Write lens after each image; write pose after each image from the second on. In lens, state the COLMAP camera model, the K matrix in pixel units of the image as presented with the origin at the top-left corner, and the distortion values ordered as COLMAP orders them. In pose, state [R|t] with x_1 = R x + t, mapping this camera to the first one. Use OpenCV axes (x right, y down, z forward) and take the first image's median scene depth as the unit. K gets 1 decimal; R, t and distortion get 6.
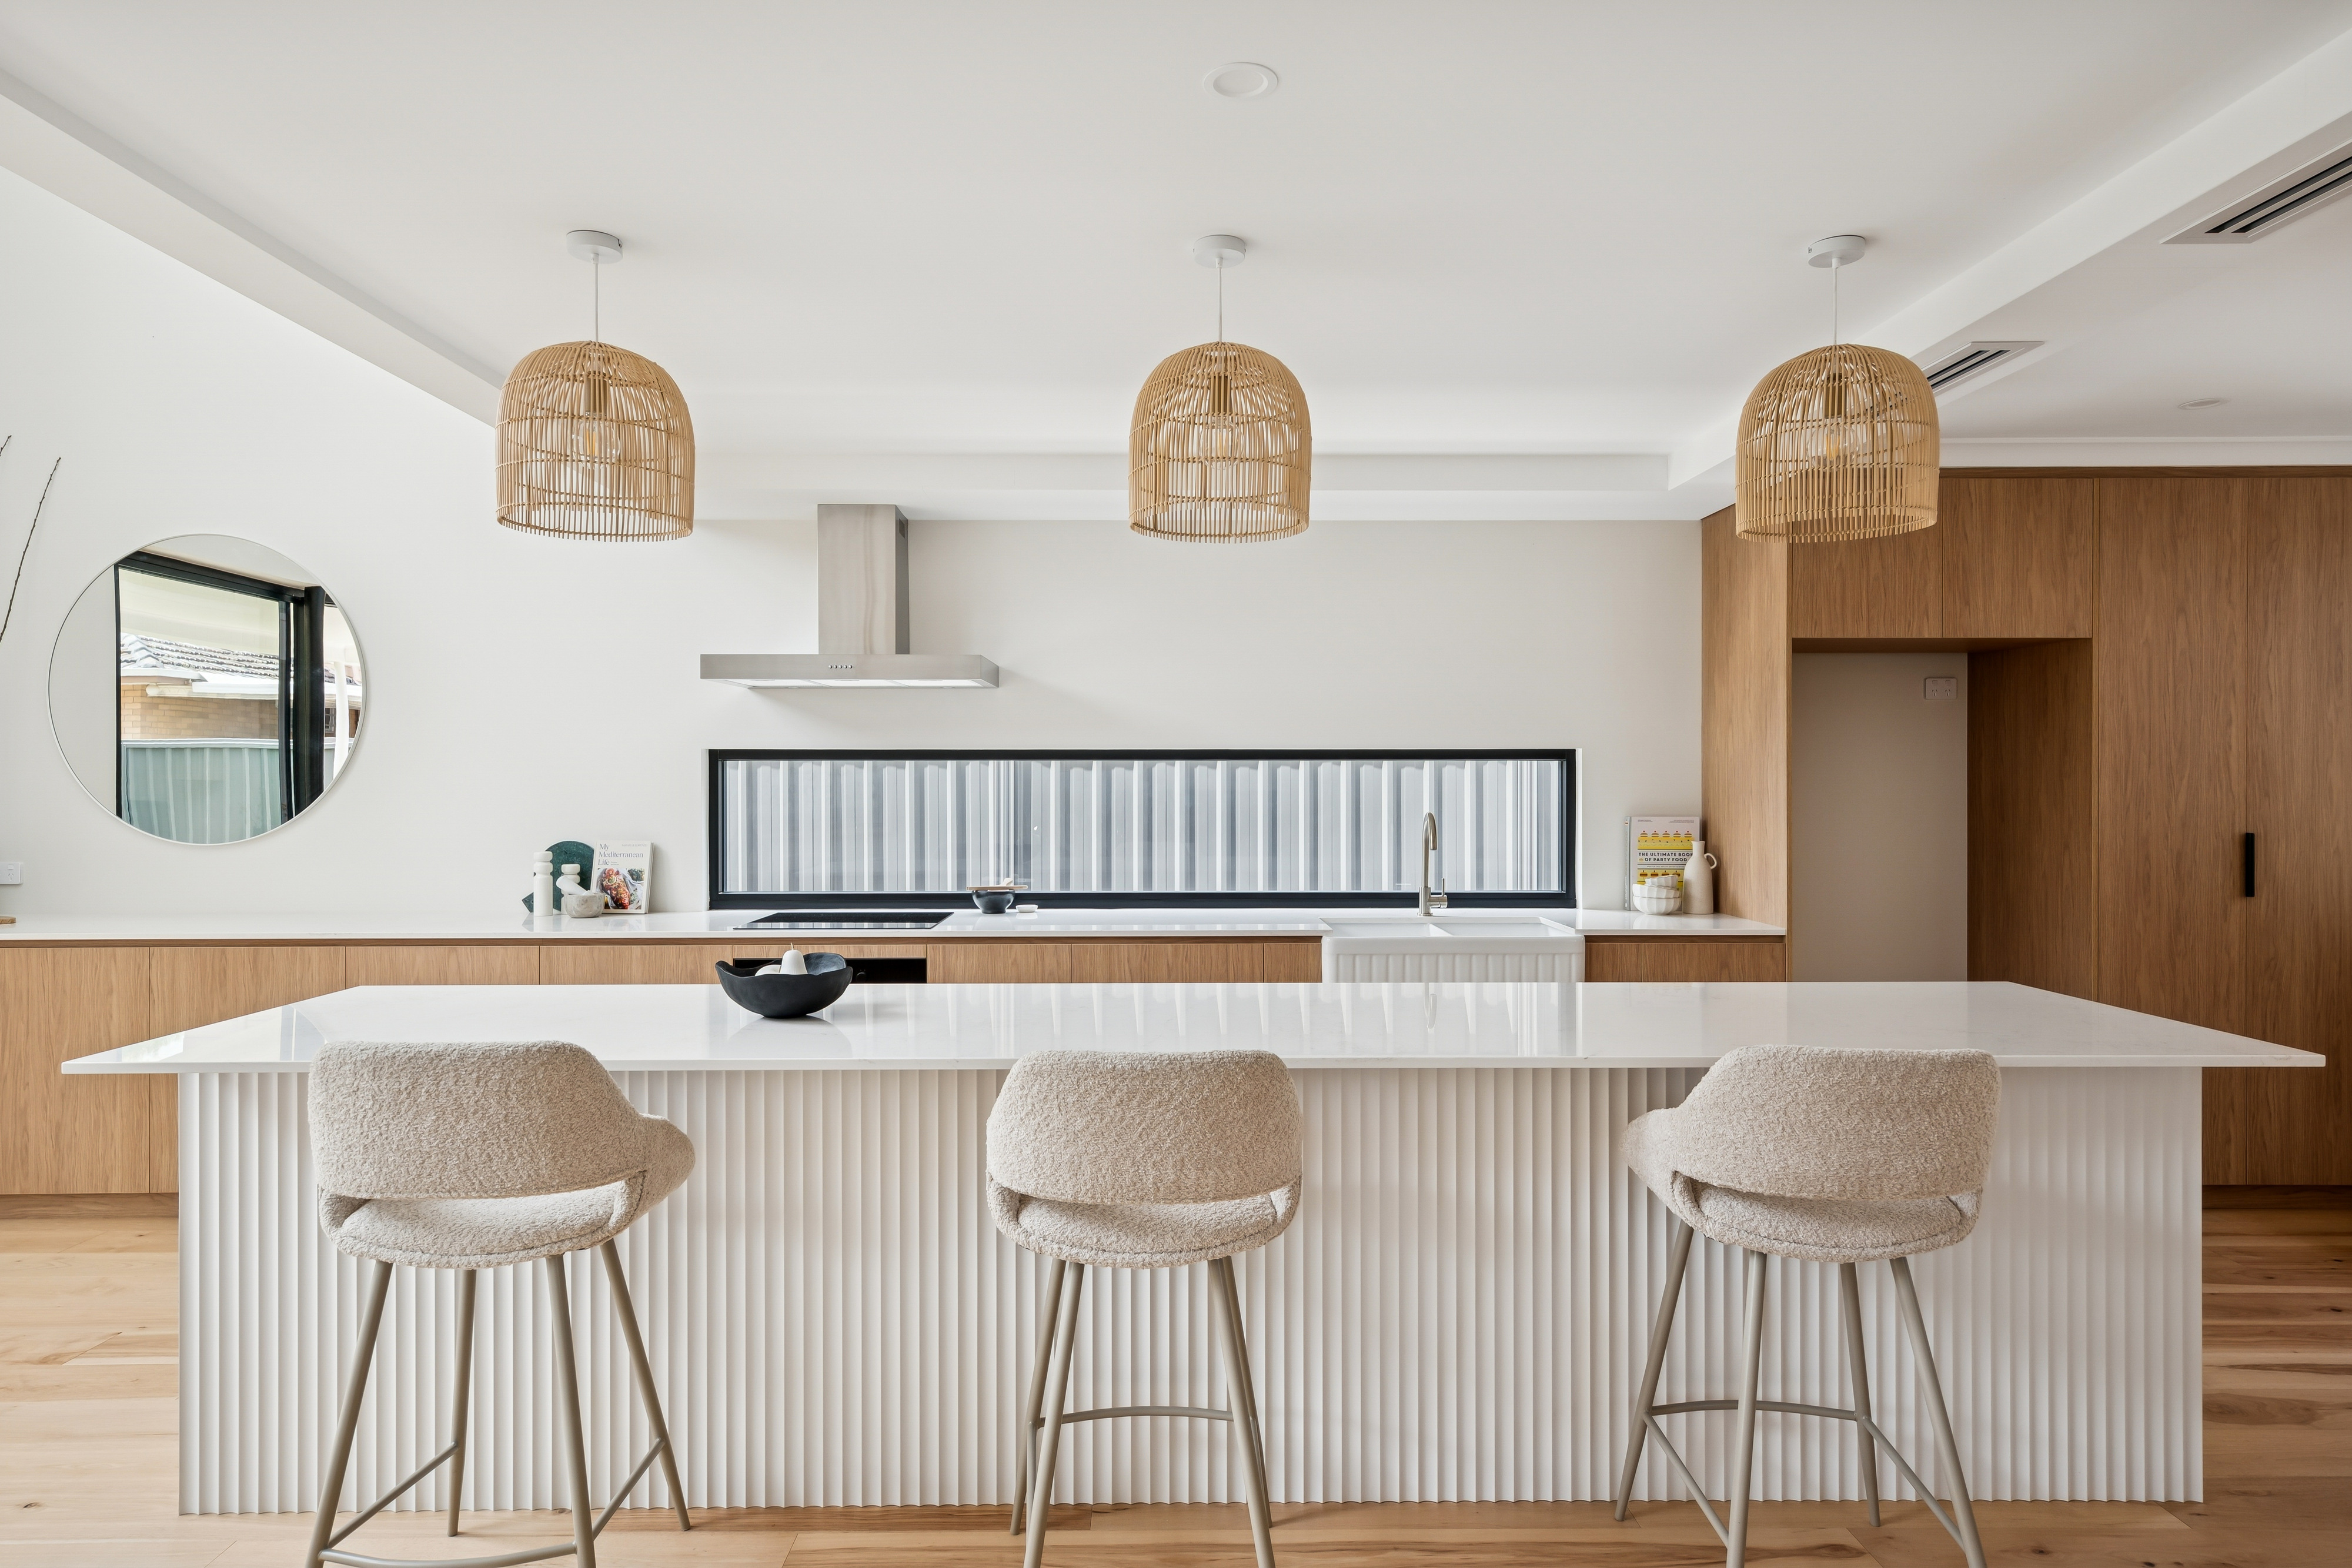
lens RADIAL K [[1355.0, 0, 1168.8], [0, 1355.0, 791.3], [0, 0, 1]] dist [0.006241, 0.000868]
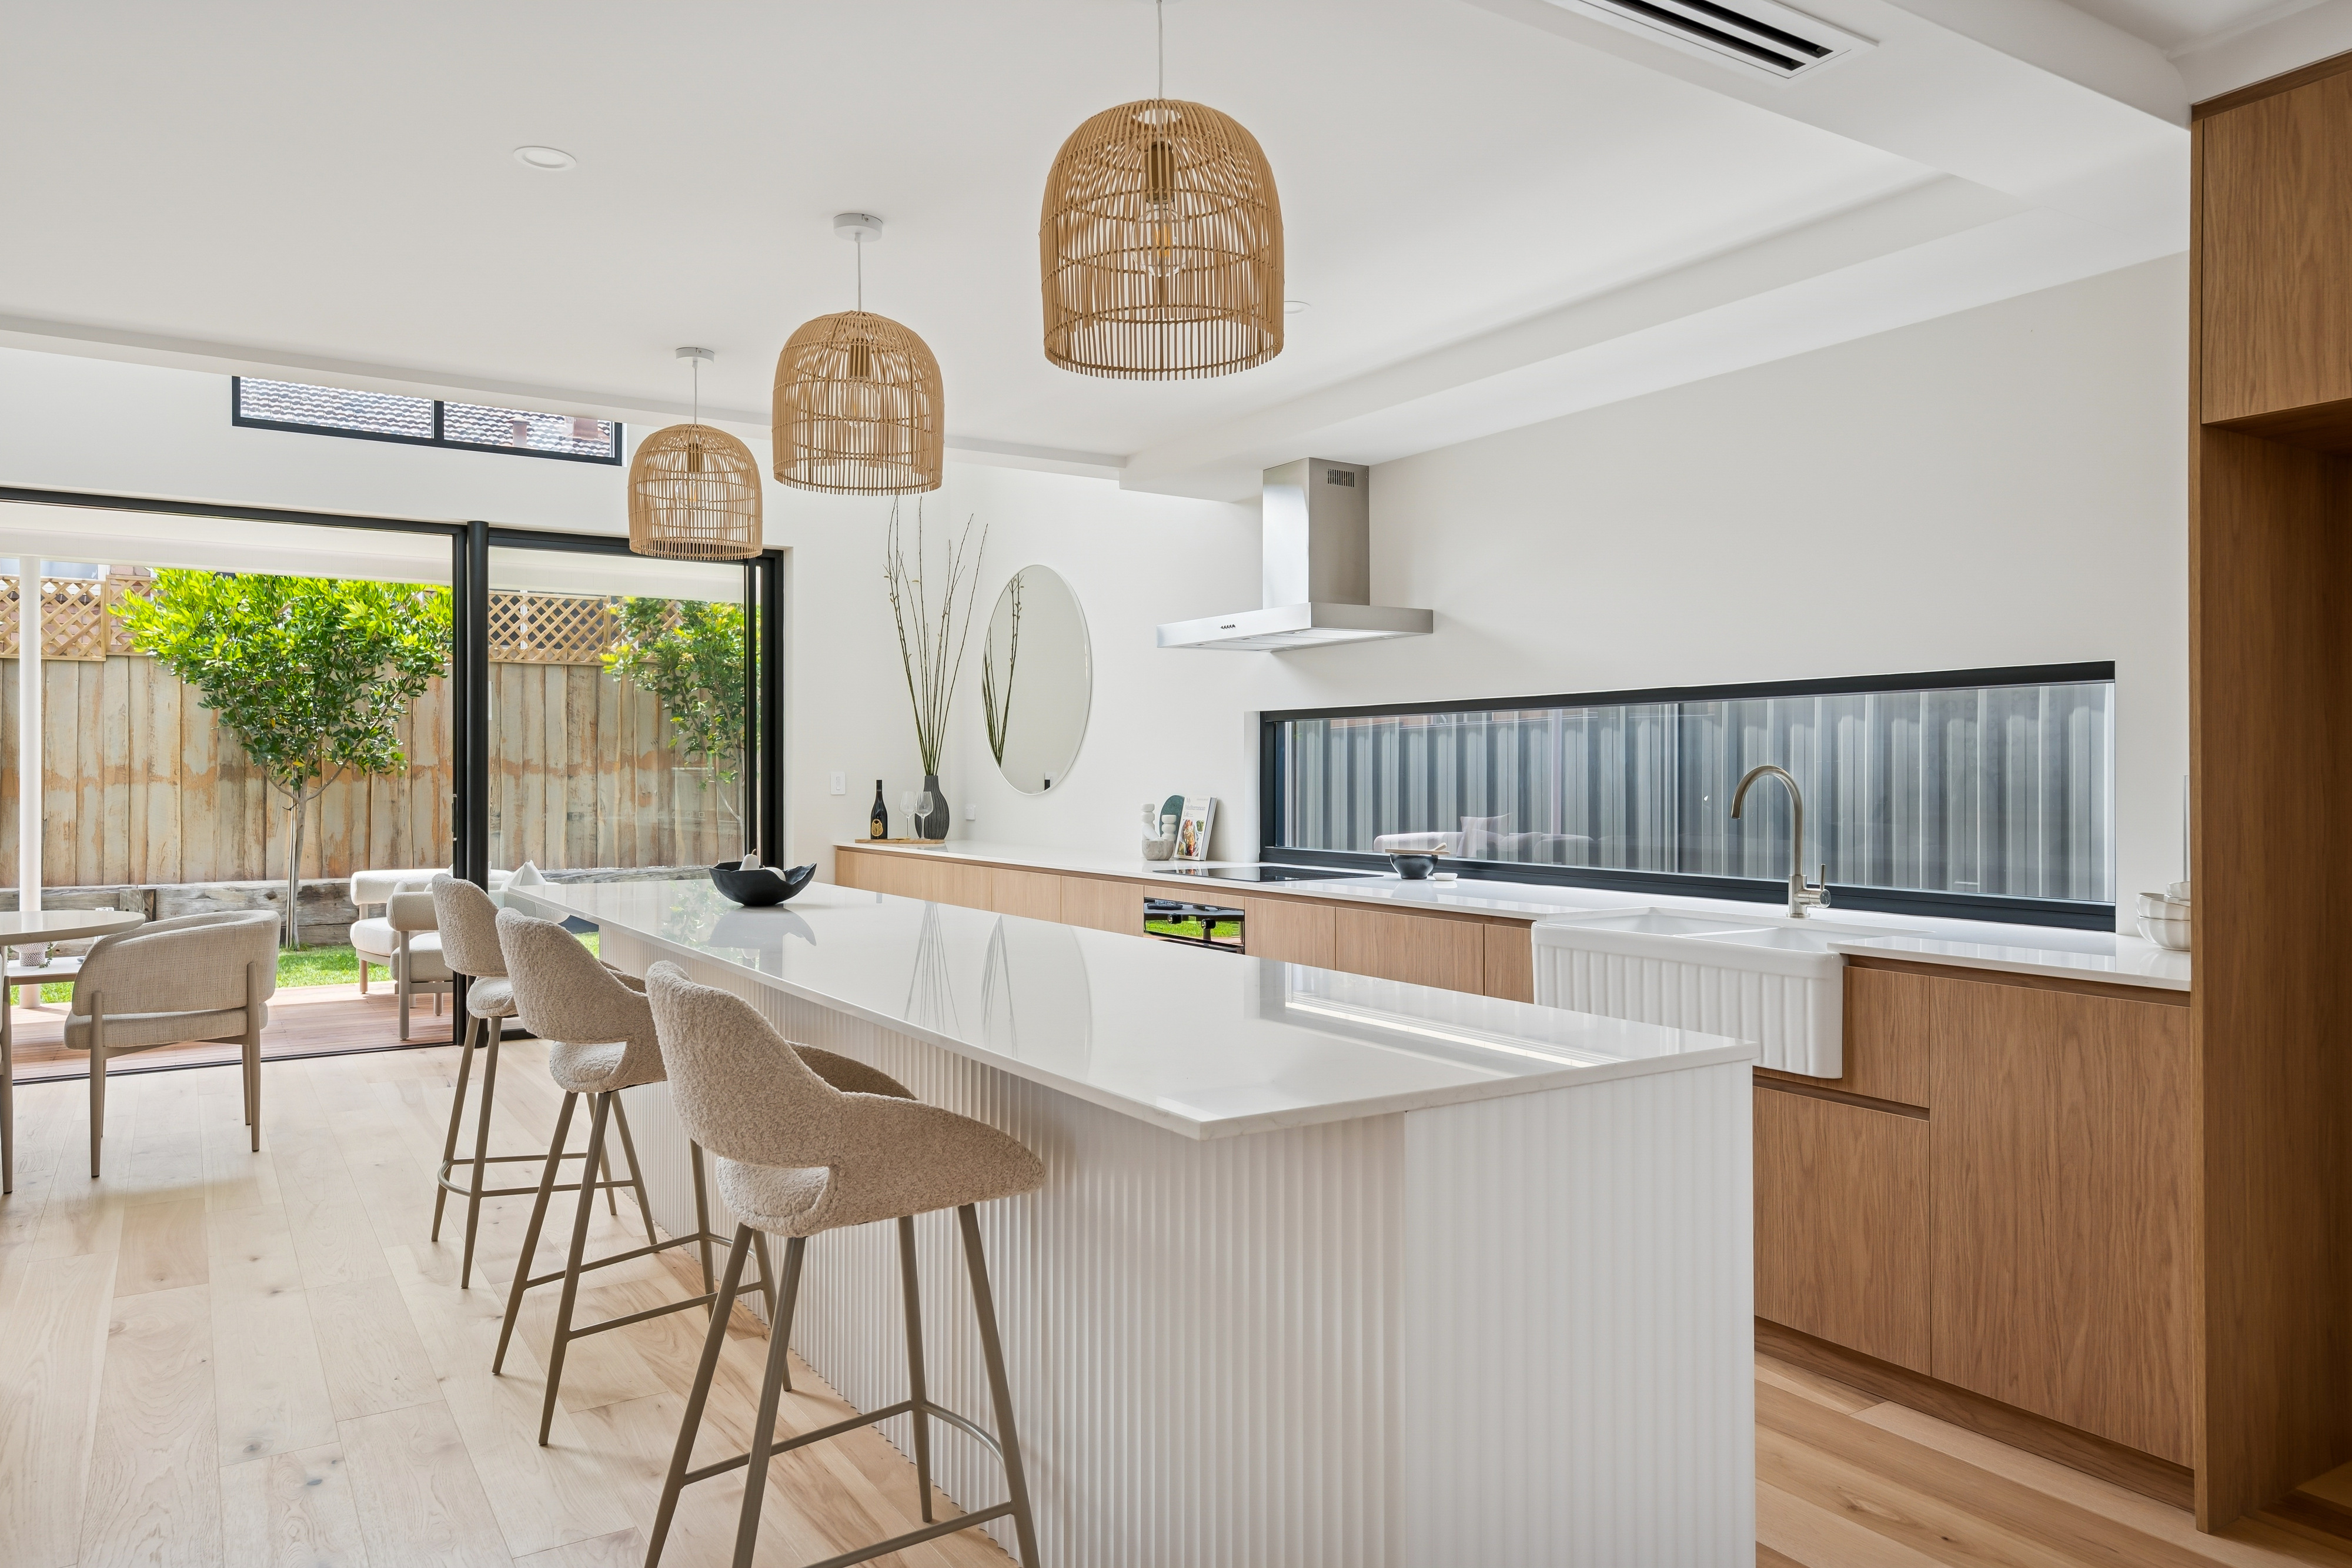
lens RADIAL K [[1537.0, 0, 1178.9], [0, 1537.0, 773.6], [0, 0, 1]] dist [0.036878, -0.001106]
pose [[0.531018, 0.000210, -0.847361, 0.761405], [-0.006390, 0.999973, -0.003756, 0.026169], [0.847337, 0.007409, 0.531004, 0.347399]]
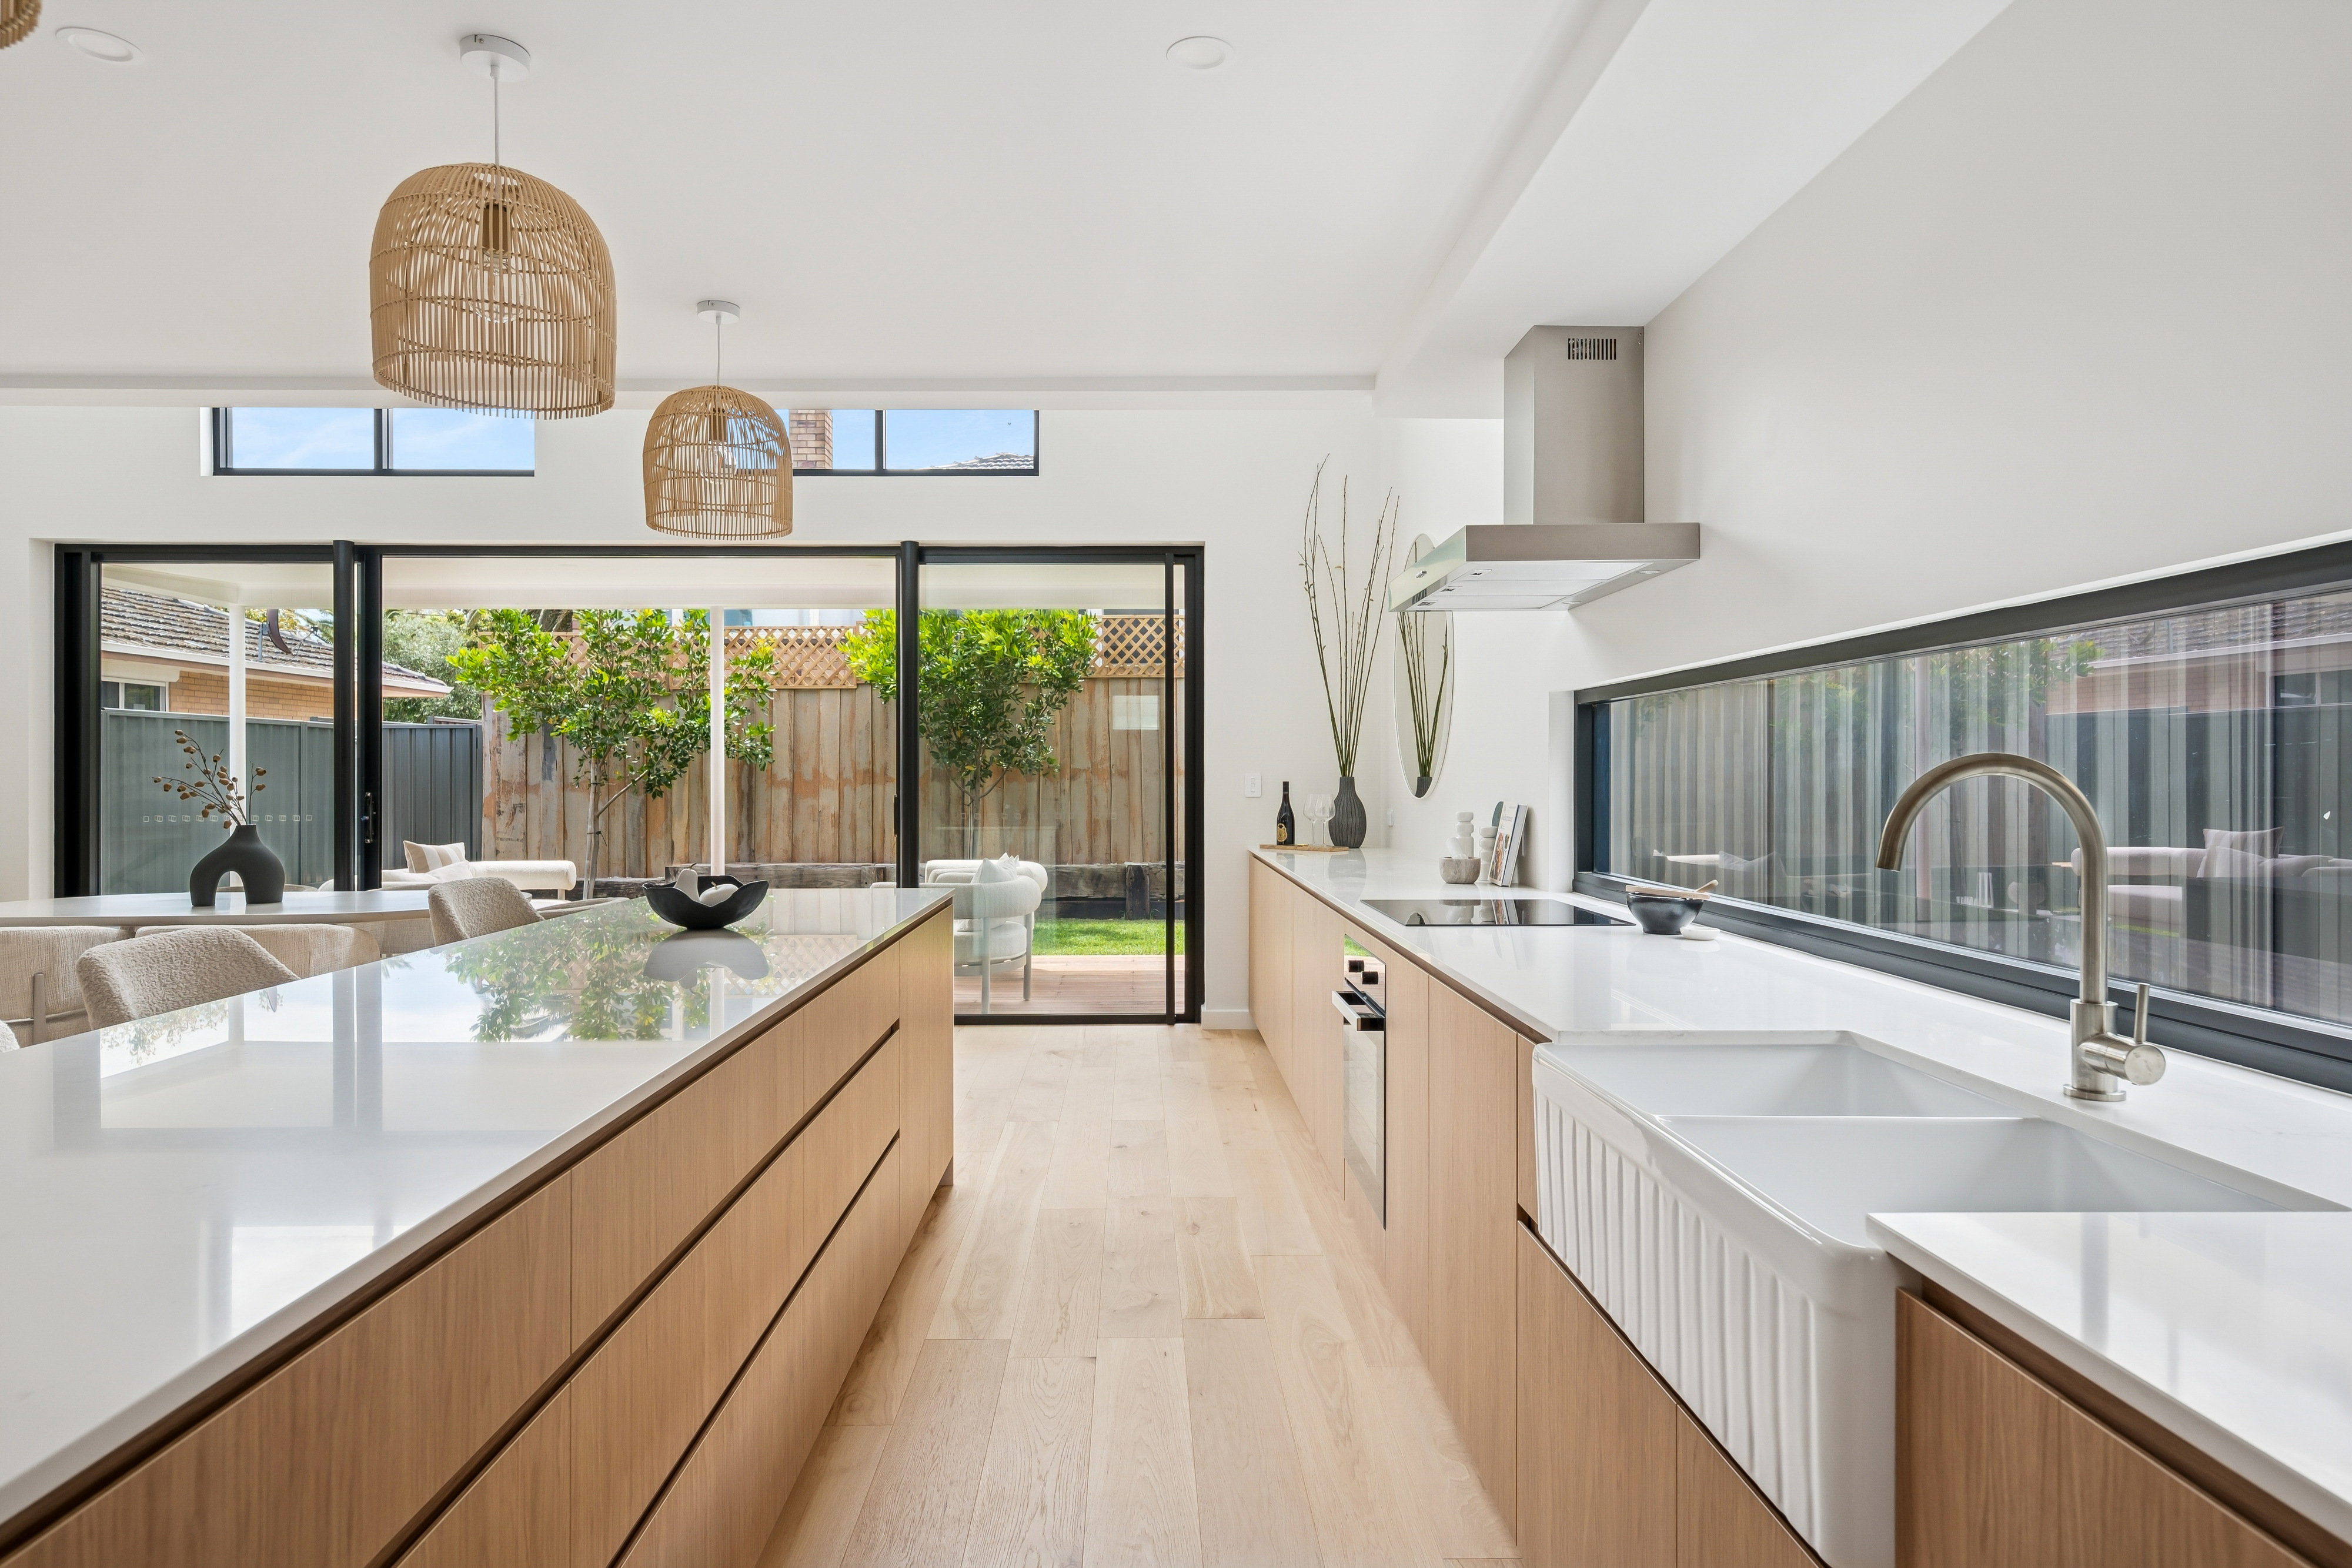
lens RADIAL K [[1381.8, 0, 1172.9], [0, 1381.8, 776.0], [0, 0, 1]] dist [0.000088, -0.001021]
pose [[0.019994, 0.000332, -0.999800, 0.551666], [-0.005354, 0.999986, 0.000225, 0.023239], [0.999786, 0.005348, 0.019996, 0.860808]]
